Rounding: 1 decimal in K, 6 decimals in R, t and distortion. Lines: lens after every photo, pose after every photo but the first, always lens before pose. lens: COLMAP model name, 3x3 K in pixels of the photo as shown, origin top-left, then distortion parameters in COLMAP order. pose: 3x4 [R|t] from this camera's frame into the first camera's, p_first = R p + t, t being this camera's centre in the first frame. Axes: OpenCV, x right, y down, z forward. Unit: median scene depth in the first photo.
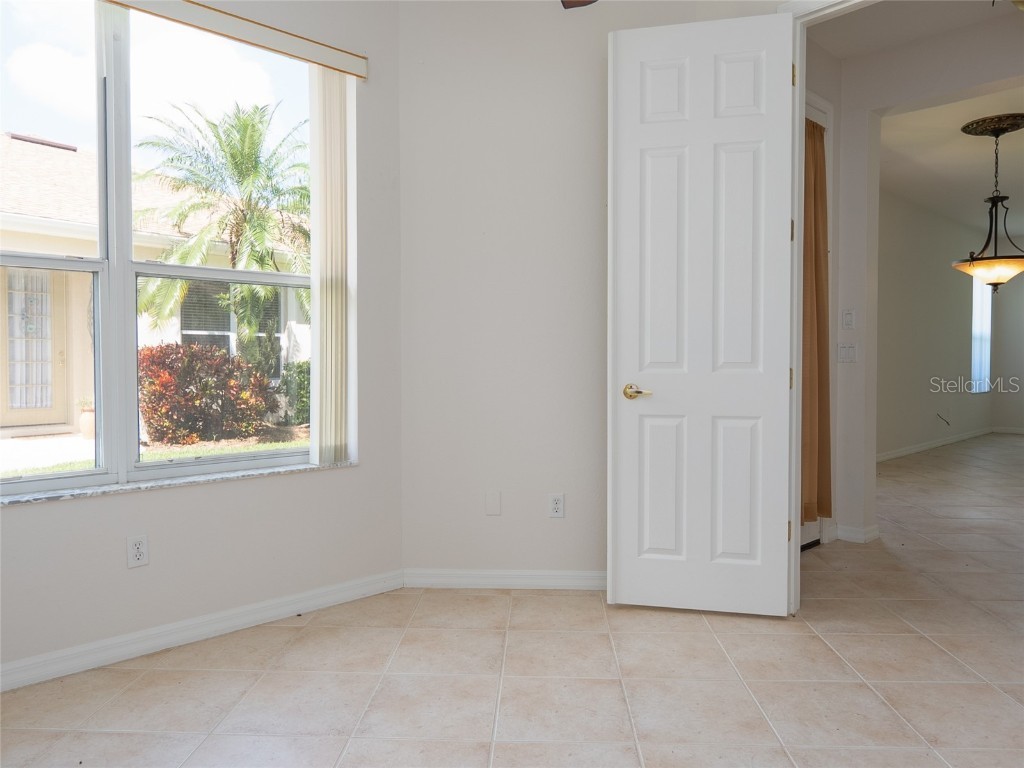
lens RADIAL K [[715.6, 0, 512.0], [0, 715.6, 384.0], [0, 0, 1]] dist [-0.004813, -0.002383]
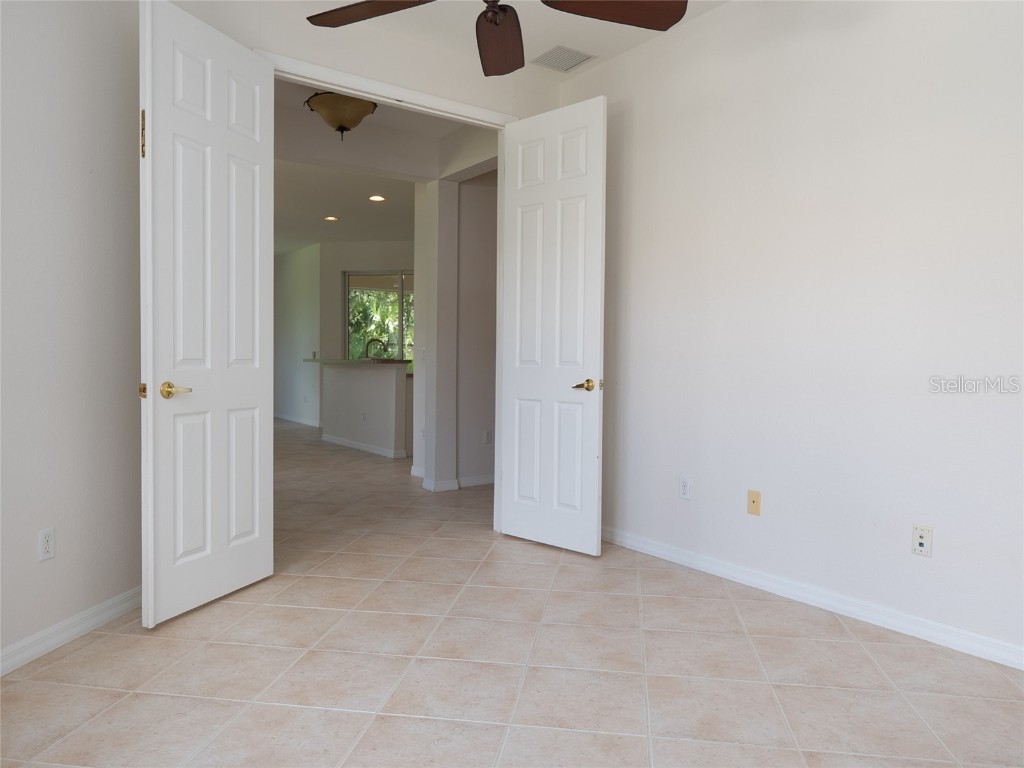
lens RADIAL K [[715.6, 0, 512.0], [0, 715.6, 384.0], [0, 0, 1]] dist [-0.004813, -0.002383]
pose [[0.099430, -0.032591, 0.994511, -0.739321], [0.029554, 0.999119, 0.029788, -0.012877], [-0.994606, 0.026430, 0.100305, 0.476071]]
